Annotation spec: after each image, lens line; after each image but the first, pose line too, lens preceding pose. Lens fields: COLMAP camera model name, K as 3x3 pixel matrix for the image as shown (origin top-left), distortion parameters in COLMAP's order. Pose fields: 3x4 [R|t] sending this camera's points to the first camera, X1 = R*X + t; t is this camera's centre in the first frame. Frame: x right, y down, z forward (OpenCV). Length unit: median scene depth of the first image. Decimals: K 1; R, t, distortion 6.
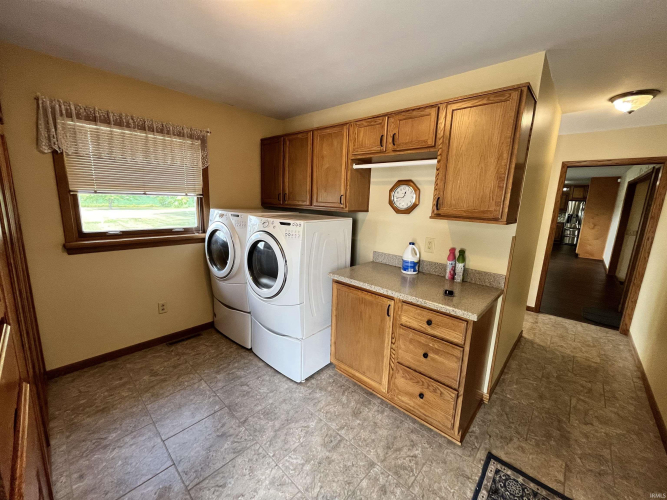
lens RADIAL K [[269.4, 0, 331.9], [0, 269.4, 249.7], [0, 0, 1]] dist [-0.000138, -0.000015]
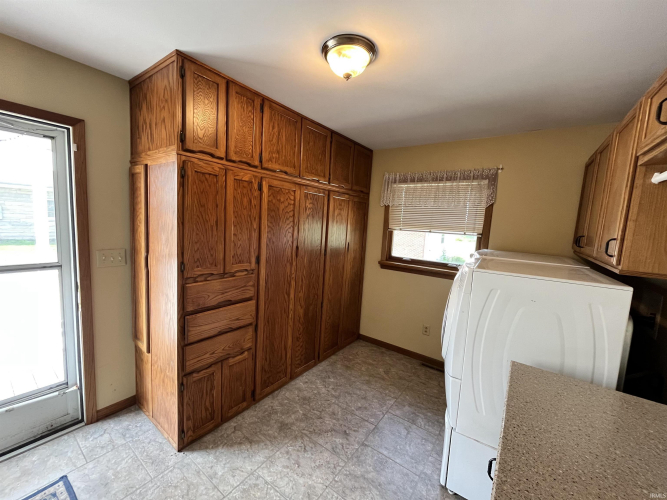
lens RADIAL K [[269.4, 0, 331.9], [0, 269.4, 249.7], [0, 0, 1]] dist [-0.000138, -0.000015]
pose [[0.119509, 0.076967, -0.989845, 0.516651], [-0.235293, 0.970784, 0.047076, -0.089848], [0.964549, 0.227278, 0.134127, 0.470294]]
